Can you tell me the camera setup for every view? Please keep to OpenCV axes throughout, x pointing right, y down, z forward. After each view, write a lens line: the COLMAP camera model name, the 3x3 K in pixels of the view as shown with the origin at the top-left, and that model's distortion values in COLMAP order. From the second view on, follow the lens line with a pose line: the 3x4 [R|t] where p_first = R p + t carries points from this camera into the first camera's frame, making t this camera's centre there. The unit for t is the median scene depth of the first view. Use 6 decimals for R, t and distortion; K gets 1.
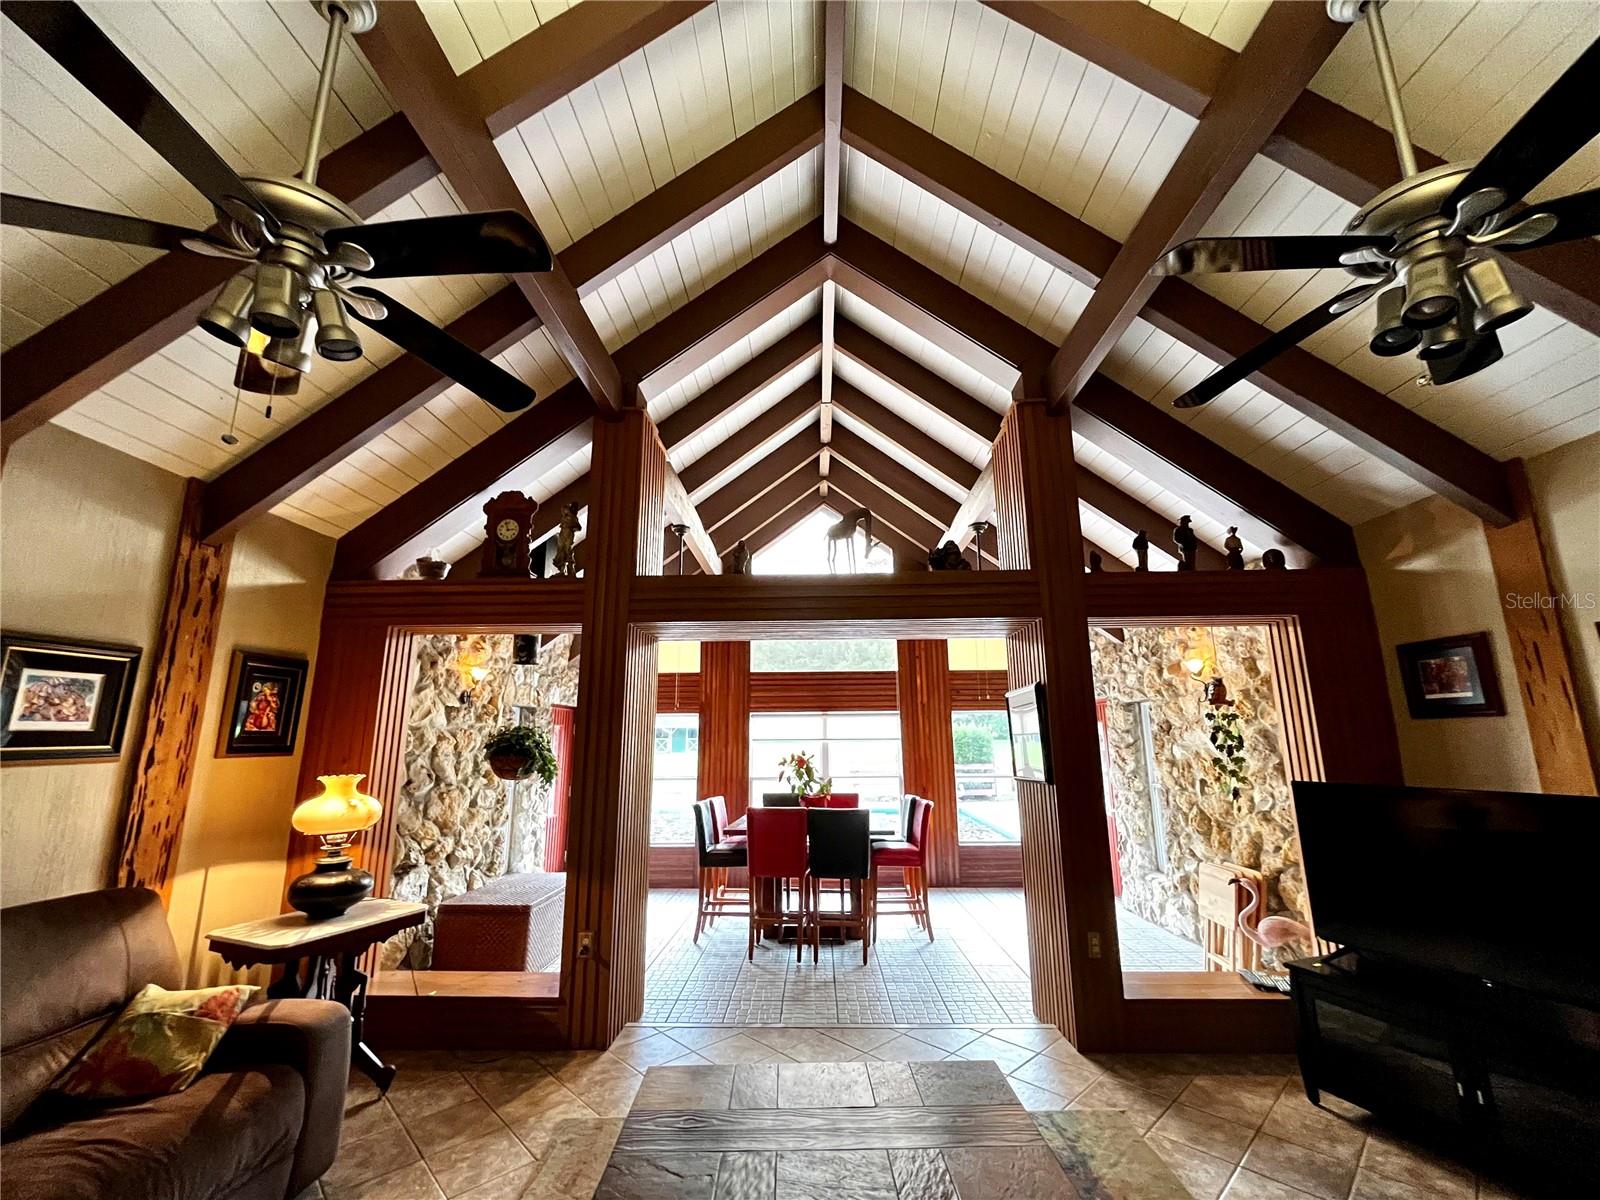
lens RADIAL K [[646.2, 0, 799.1], [0, 646.2, 601.8], [0, 0, 1]] dist [-0.001723, 0.000122]
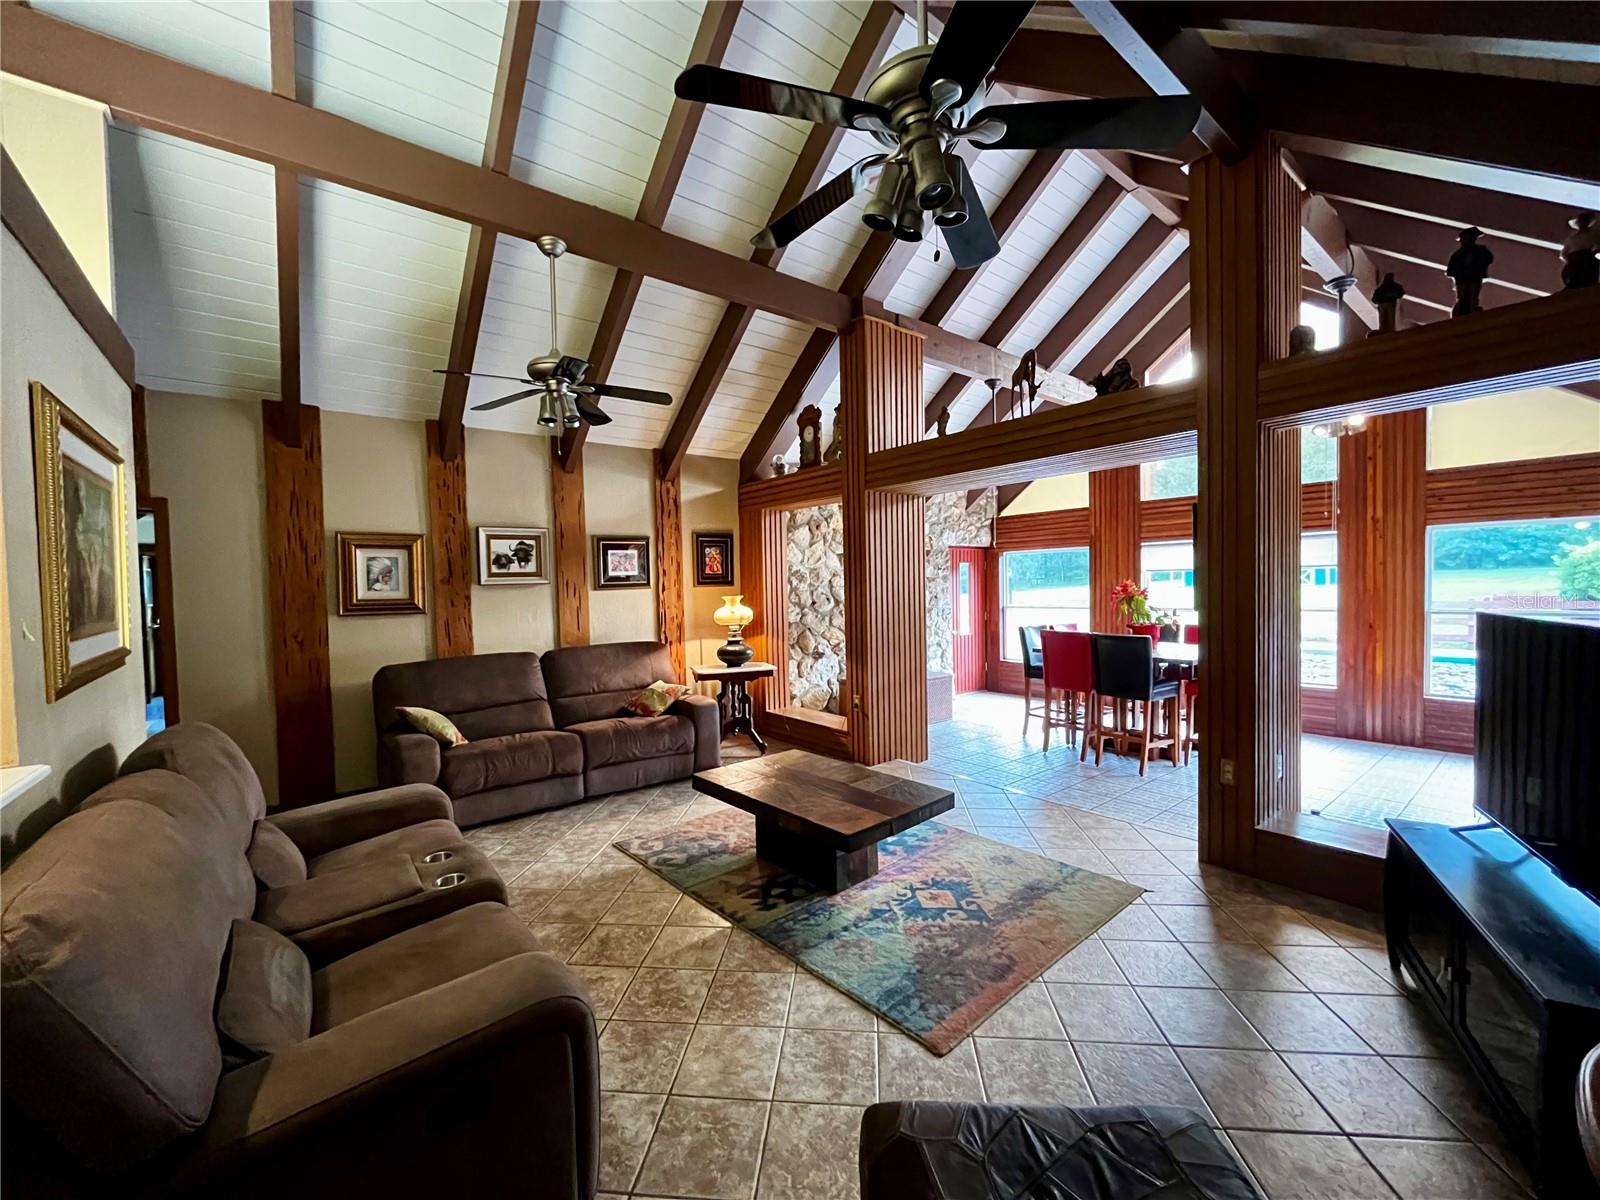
lens RADIAL K [[646.2, 0, 799.1], [0, 646.2, 601.8], [0, 0, 1]] dist [-0.001723, 0.000122]
pose [[0.648013, 0.013469, -0.761510, 0.683867], [0.177219, 0.969734, 0.167958, 0.006554], [0.740725, -0.243793, 0.626013, -0.017956]]
